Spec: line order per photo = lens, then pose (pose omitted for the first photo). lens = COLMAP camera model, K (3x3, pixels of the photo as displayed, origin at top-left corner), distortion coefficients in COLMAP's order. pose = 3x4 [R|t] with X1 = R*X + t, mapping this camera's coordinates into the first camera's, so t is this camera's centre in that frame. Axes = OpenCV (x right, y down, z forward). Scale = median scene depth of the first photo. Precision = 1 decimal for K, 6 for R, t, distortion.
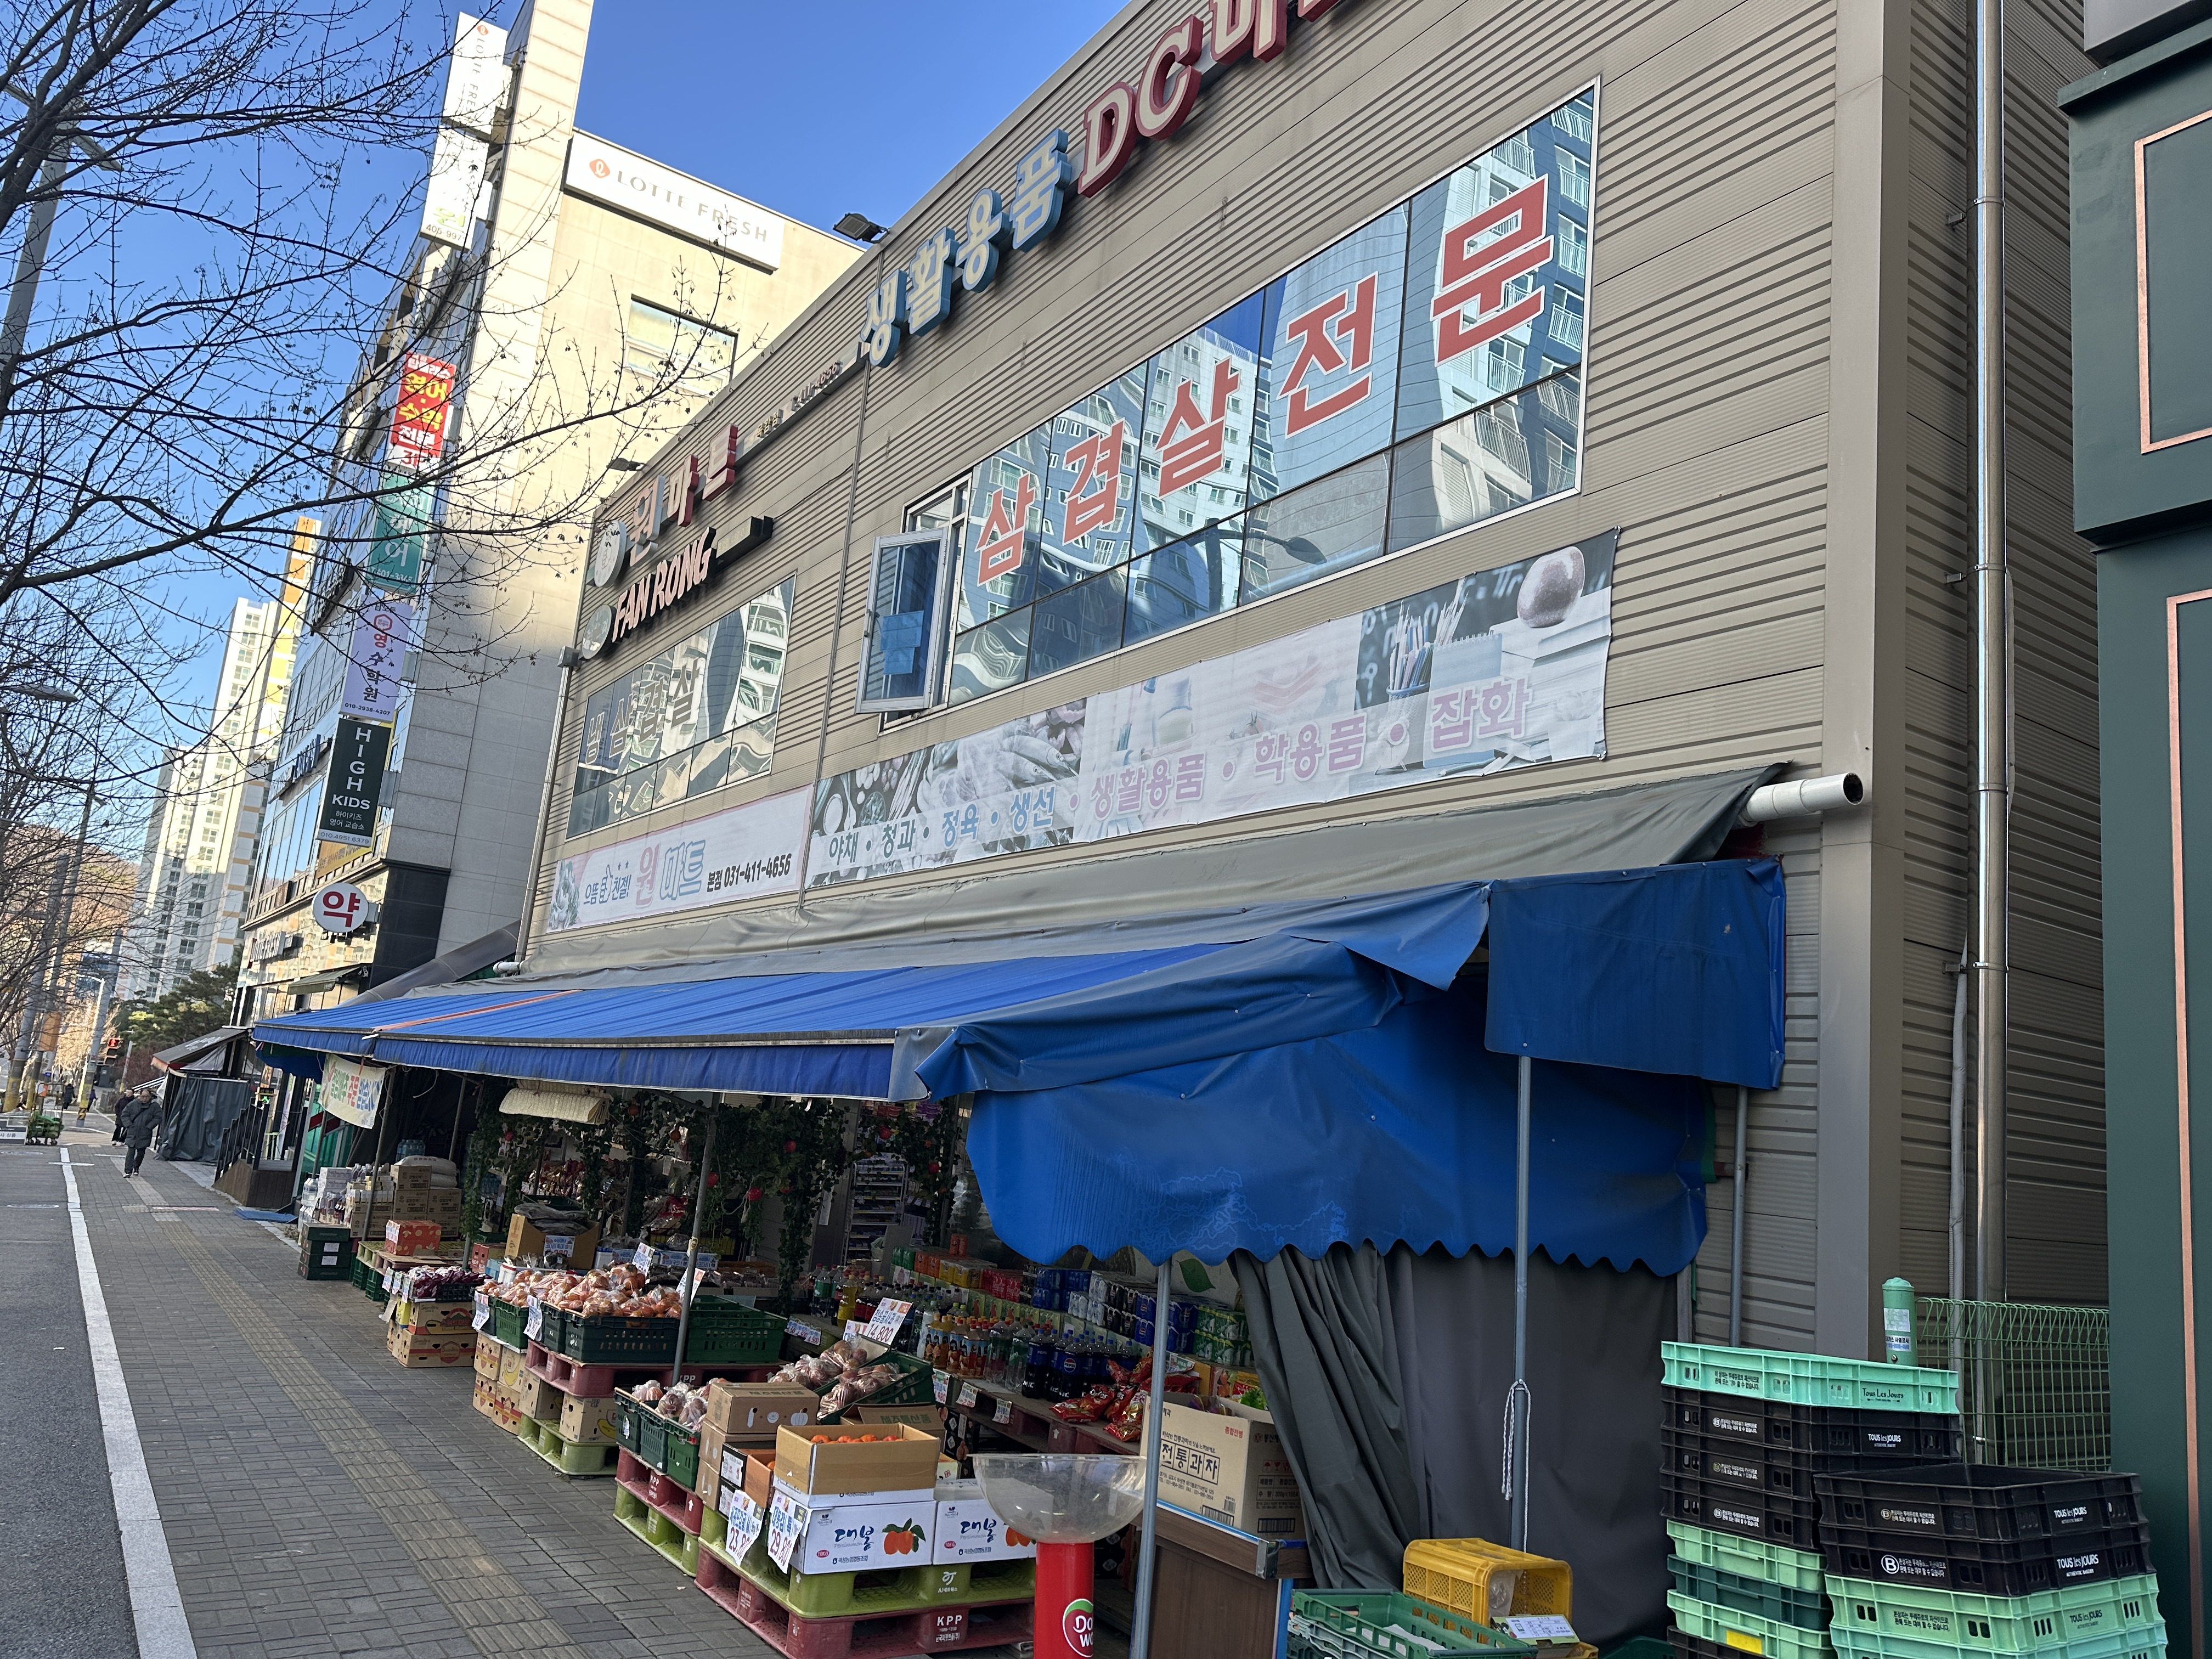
lens RADIAL K [[1552.2, 0, 1101.3], [0, 1552.2, 827.6], [0, 0, 1]] dist [0.011370, 0.000089]
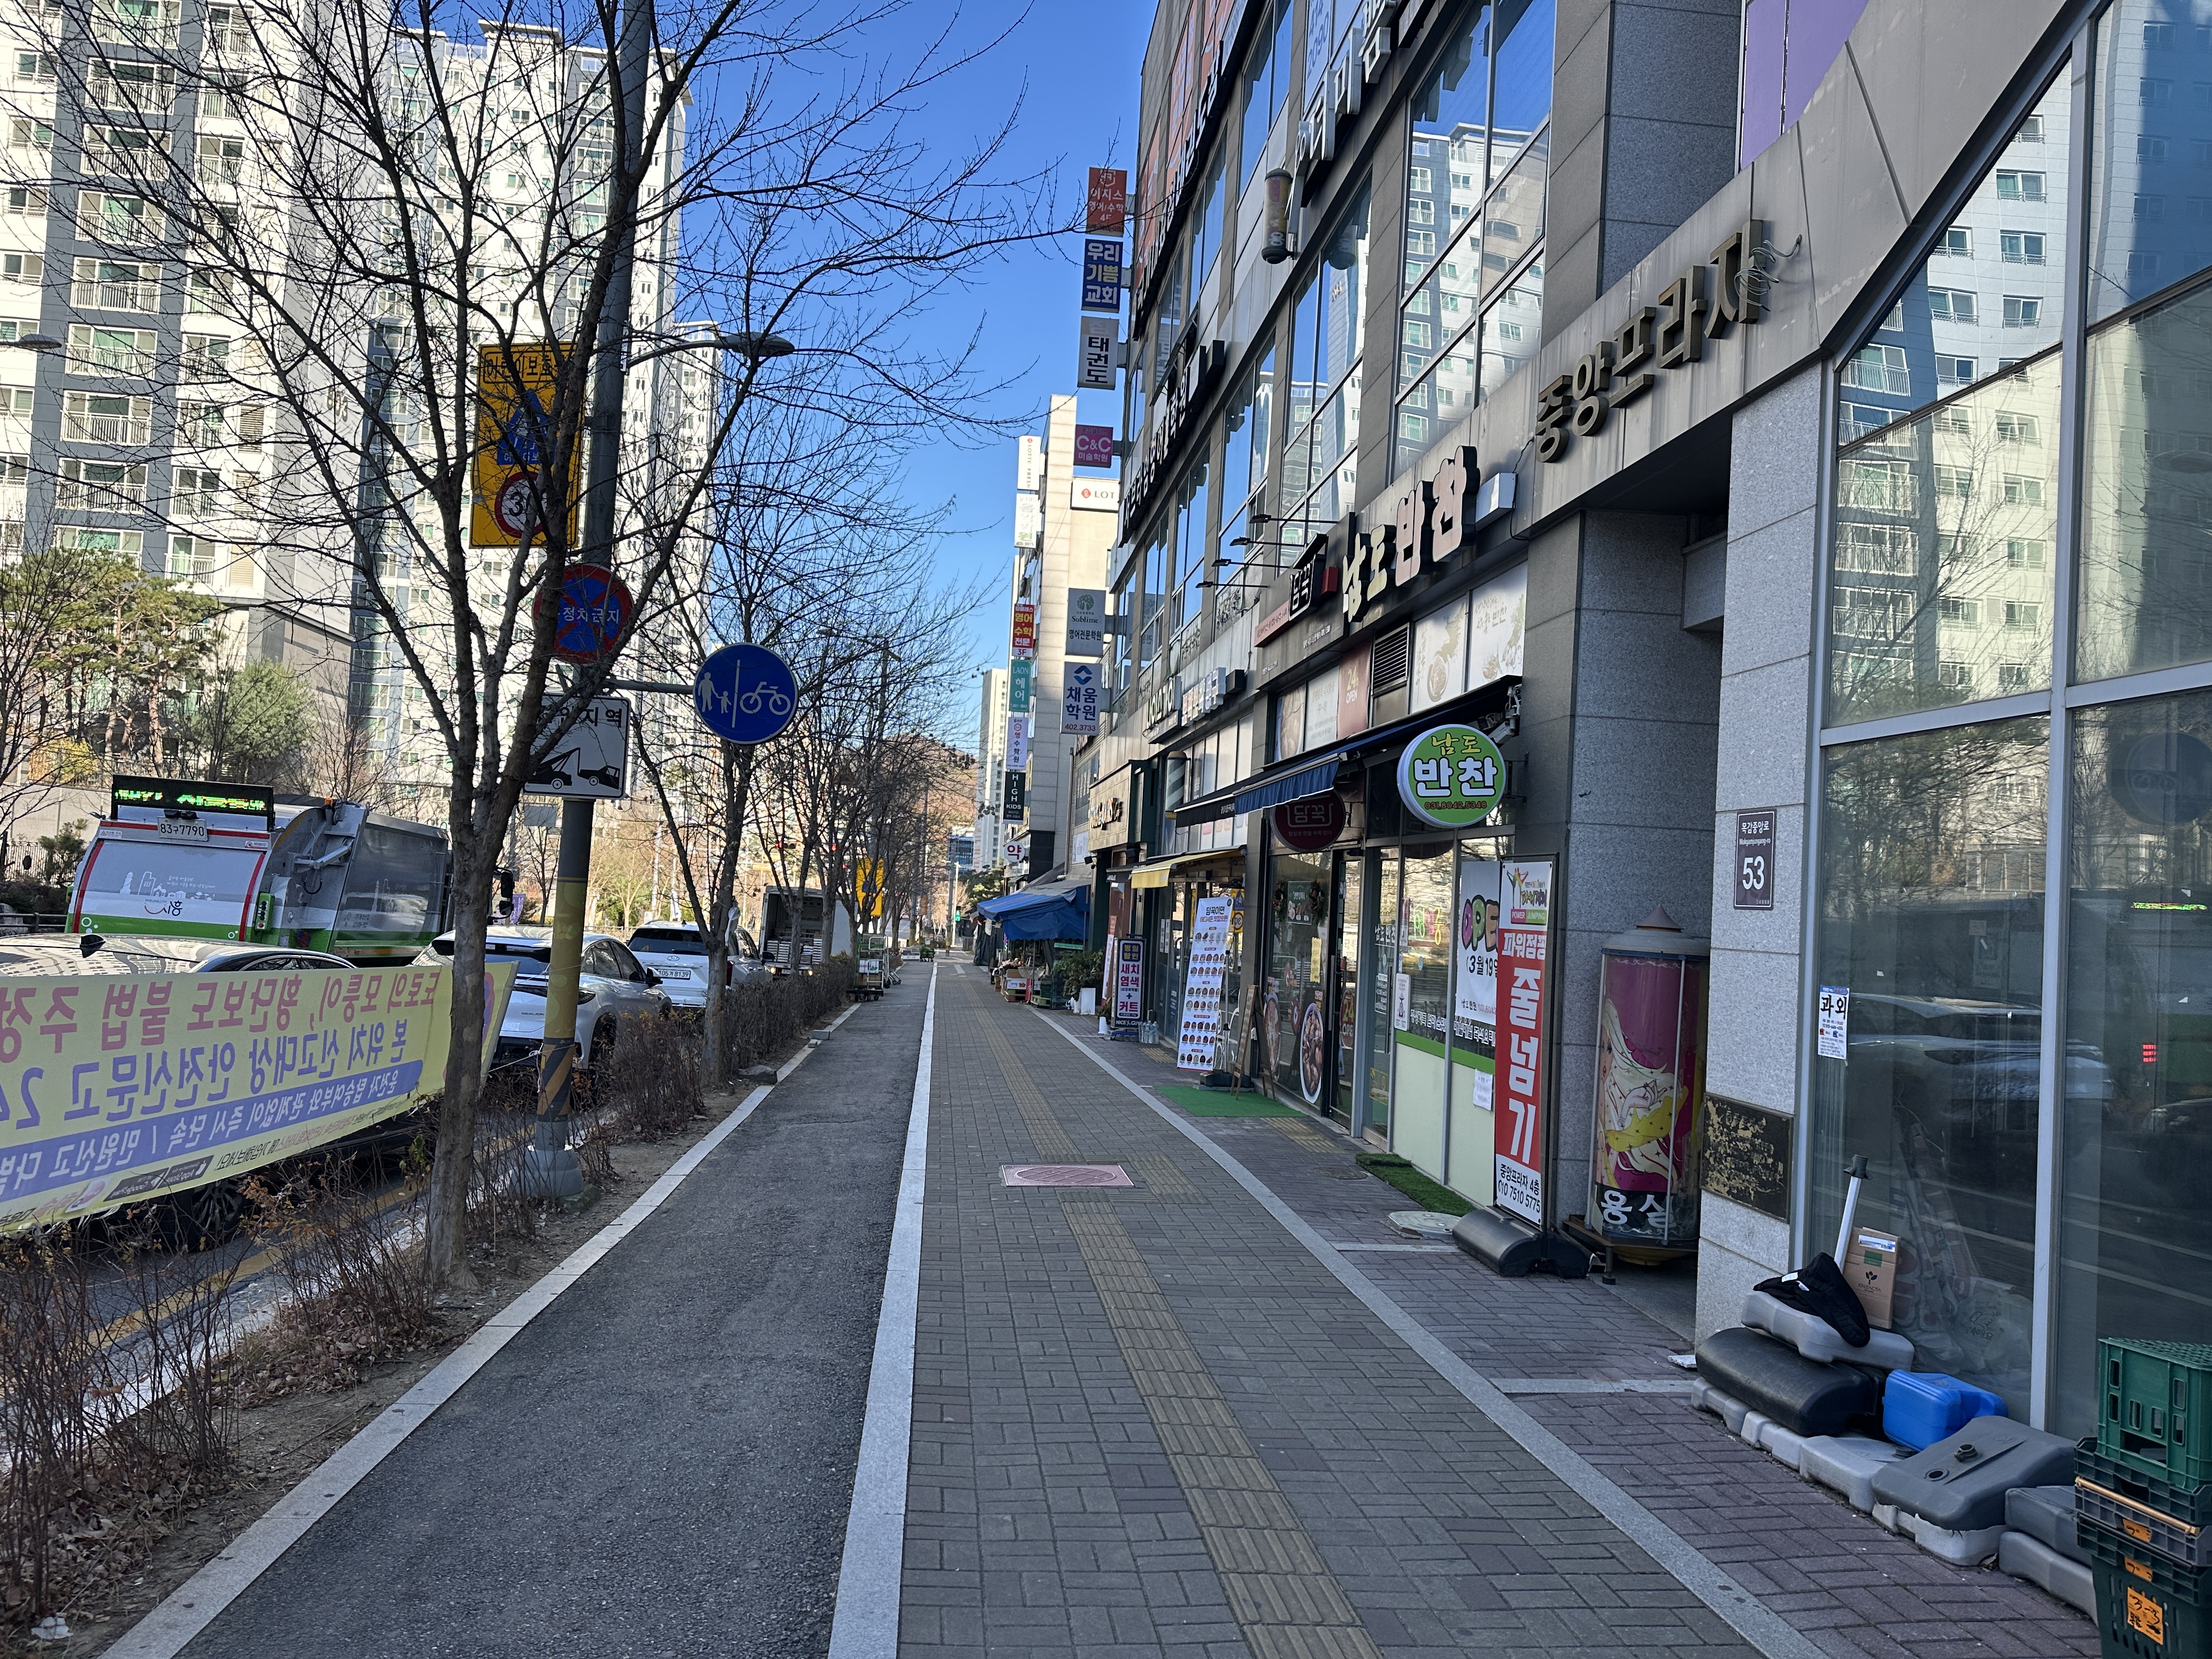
lens RADIAL K [[1552.2, 0, 1109.1], [0, 1552.2, 837.9], [0, 0, 1]] dist [0.011370, 0.000089]
pose [[0.886730, -0.068281, -0.457217, 0.716660], [0.117432, 0.989860, 0.079922, -0.139109], [0.447124, -0.124561, 0.885757, -1.025559]]
